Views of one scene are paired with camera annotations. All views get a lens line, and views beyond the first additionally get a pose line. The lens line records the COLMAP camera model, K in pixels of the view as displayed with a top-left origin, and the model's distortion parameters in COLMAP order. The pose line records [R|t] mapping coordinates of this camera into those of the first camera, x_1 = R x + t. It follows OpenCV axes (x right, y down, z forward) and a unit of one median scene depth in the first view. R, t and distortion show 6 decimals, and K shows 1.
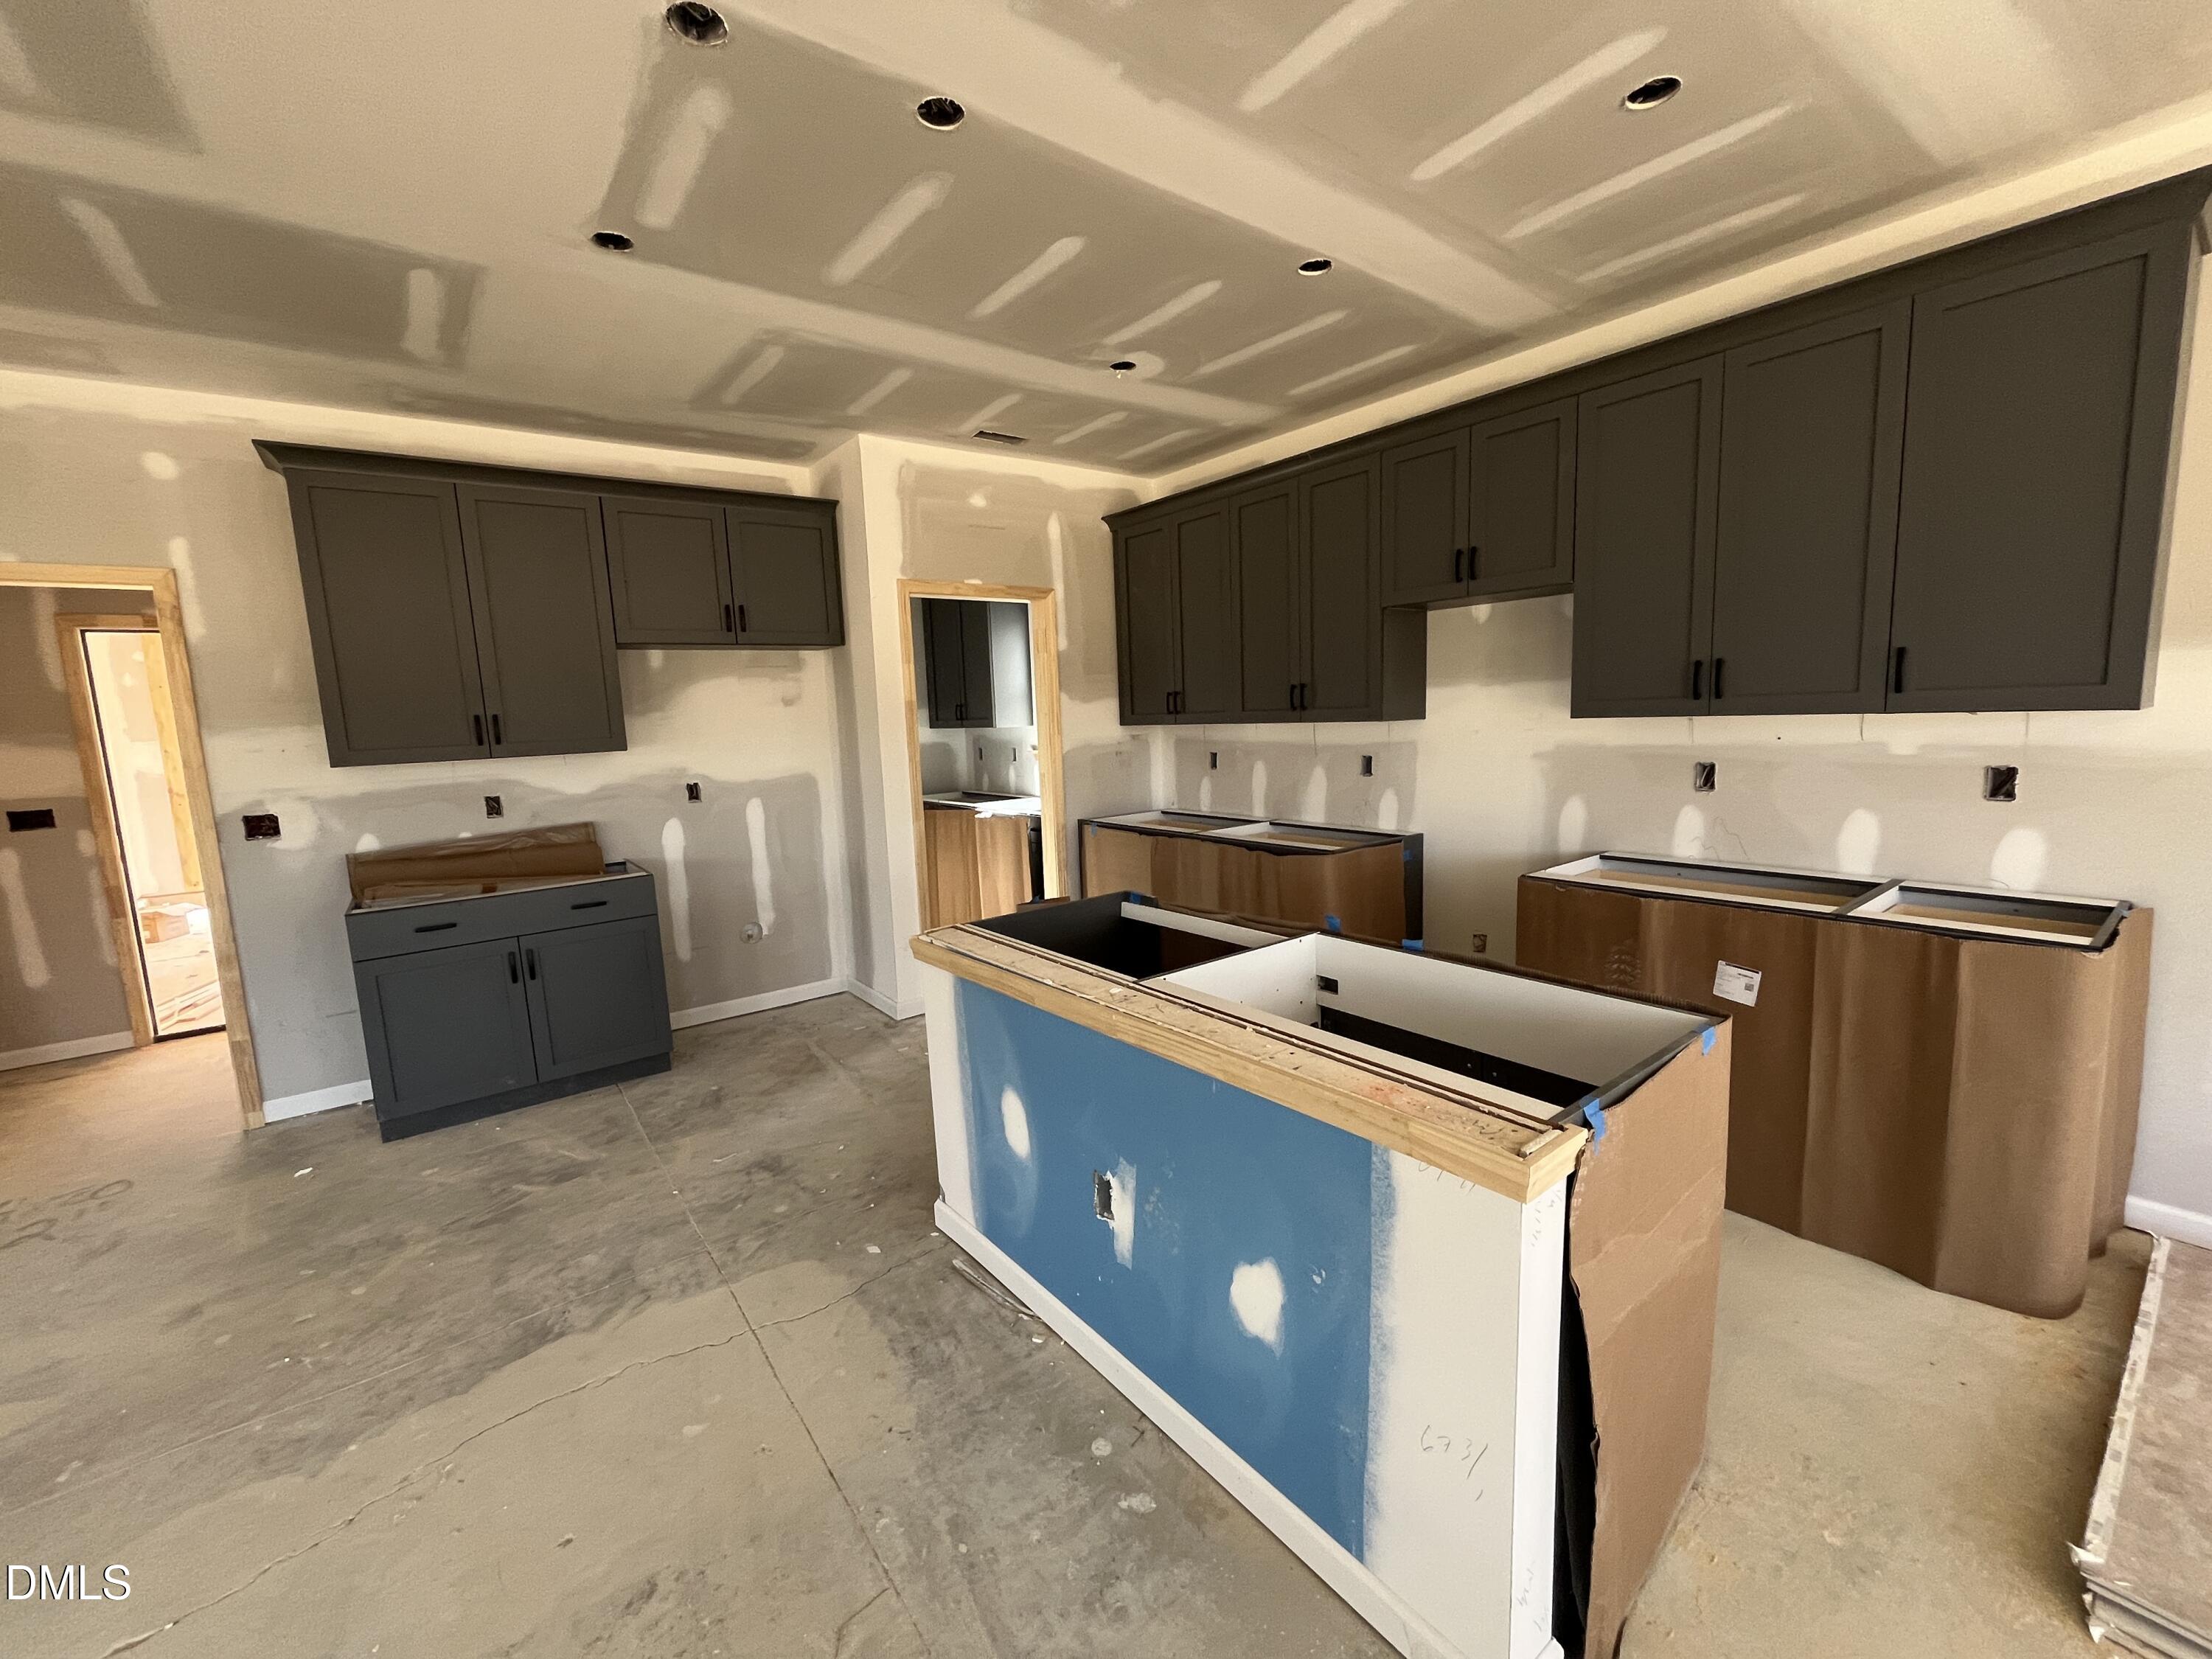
lens RADIAL K [[901.1, 0, 1101.3], [0, 901.1, 828.1], [0, 0, 1]] dist [-0.002248, -0.000102]
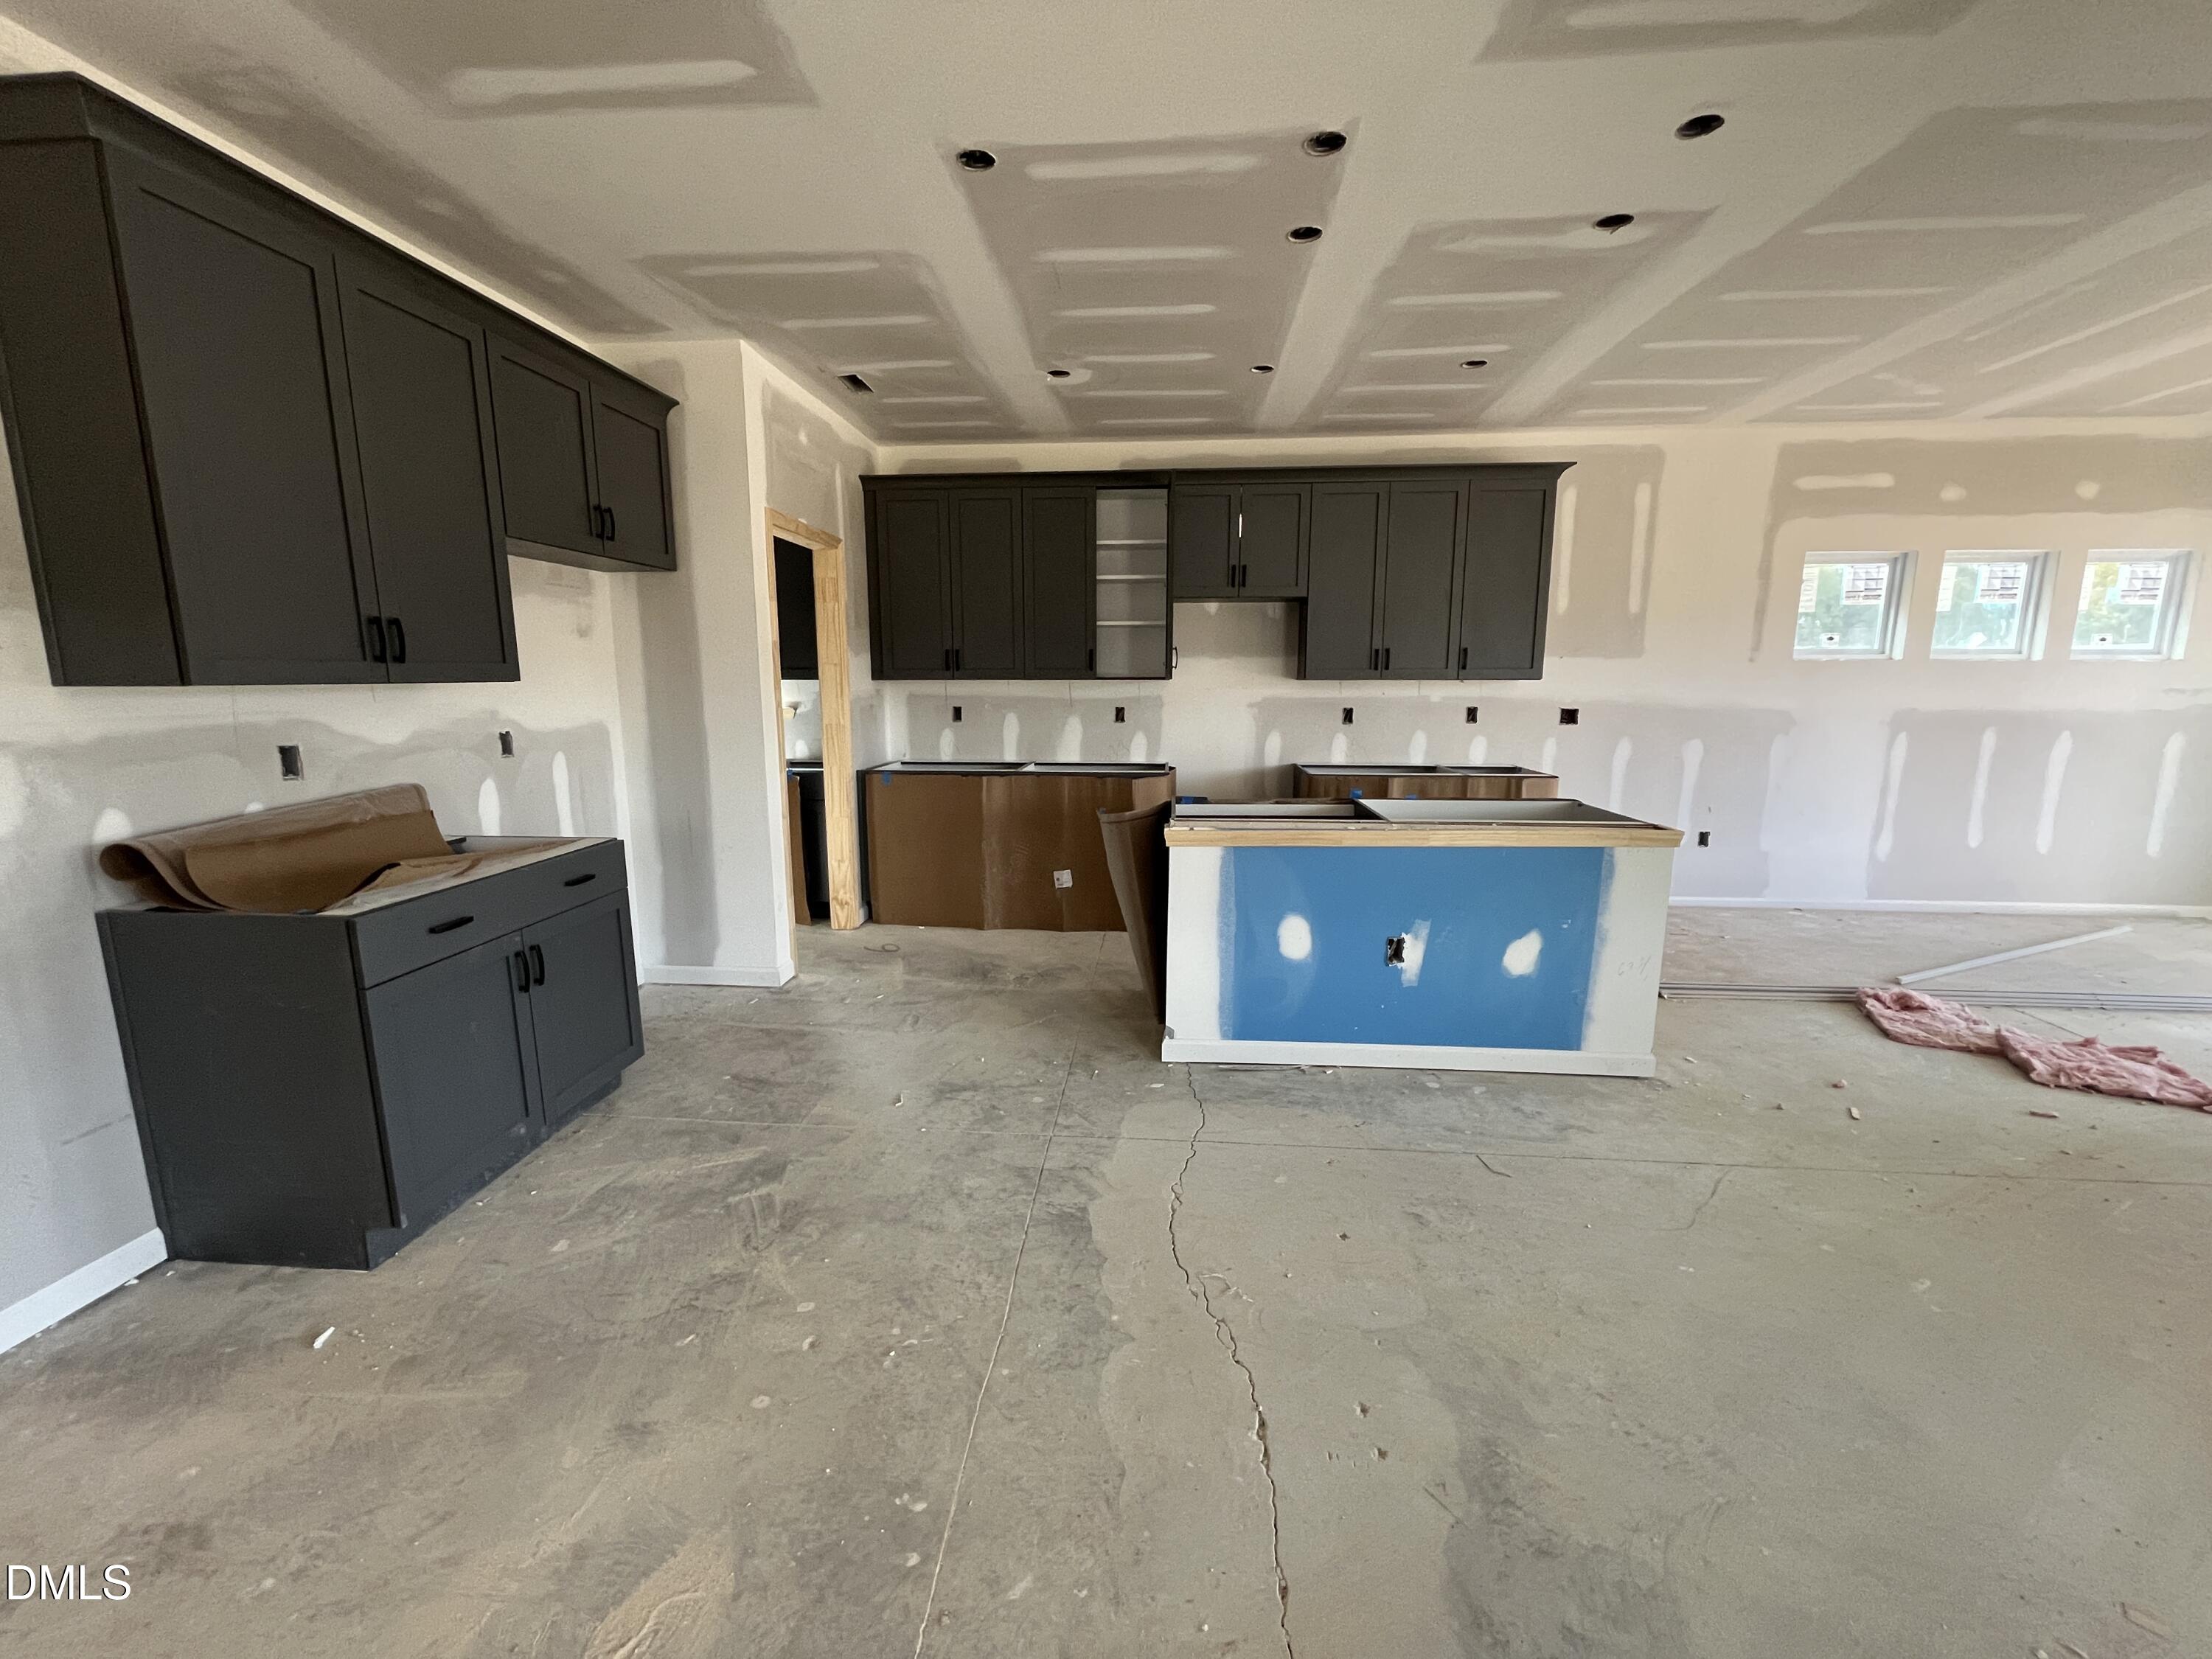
lens RADIAL K [[901.1, 0, 1101.3], [0, 901.1, 828.1], [0, 0, 1]] dist [-0.002248, -0.000102]
pose [[0.665063, -0.083908, 0.742059, -0.855242], [0.071596, 0.996255, 0.048484, 0.036776], [-0.743347, 0.020884, 0.668579, 0.160941]]
